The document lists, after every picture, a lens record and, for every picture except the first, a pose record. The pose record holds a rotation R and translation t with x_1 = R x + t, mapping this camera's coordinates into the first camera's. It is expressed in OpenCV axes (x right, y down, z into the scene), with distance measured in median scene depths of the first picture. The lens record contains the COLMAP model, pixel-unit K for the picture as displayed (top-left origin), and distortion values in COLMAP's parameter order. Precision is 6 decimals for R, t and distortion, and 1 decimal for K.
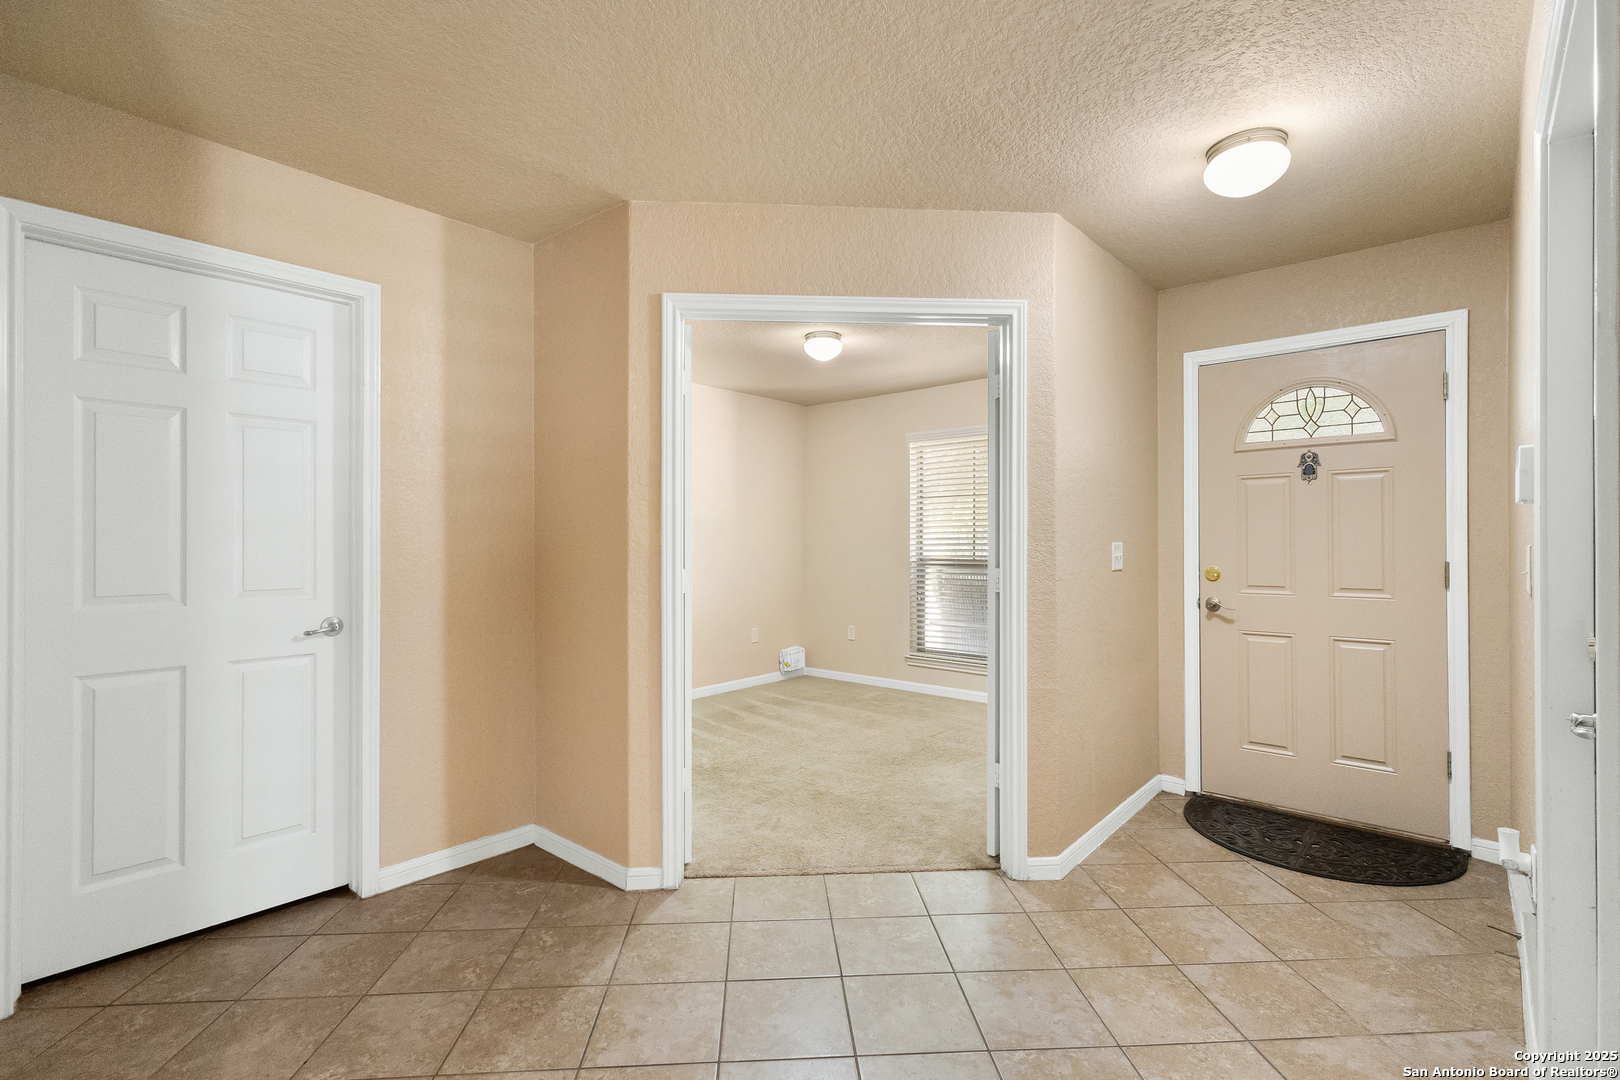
lens RADIAL K [[756.0, 0, 813.9], [0, 756.0, 545.2], [0, 0, 1]] dist [0.001337, -0.000571]
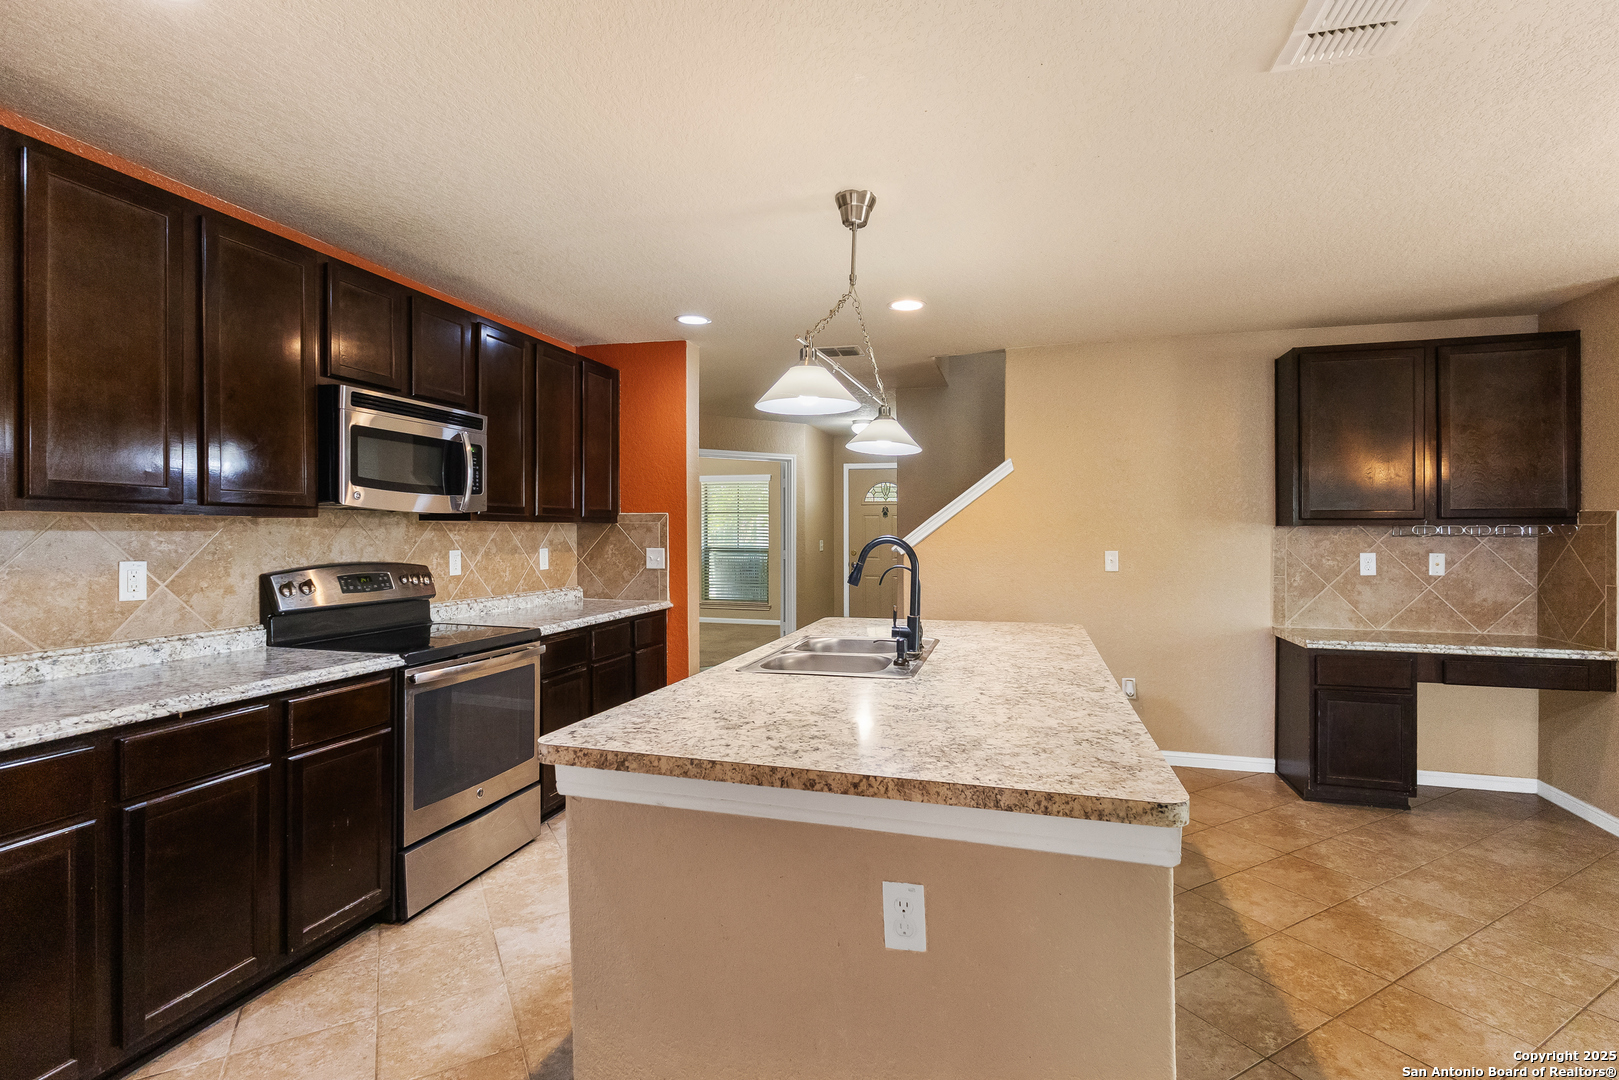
lens RADIAL K [[755.5, 0, 810.5], [0, 755.5, 535.0], [0, 0, 1]] dist [0.001337, -0.000571]
pose [[0.907800, 0.000212, 0.419402, -0.381864], [0.000192, 1.000000, -0.000921, -0.009431], [-0.419402, 0.000916, 0.907800, -0.708314]]
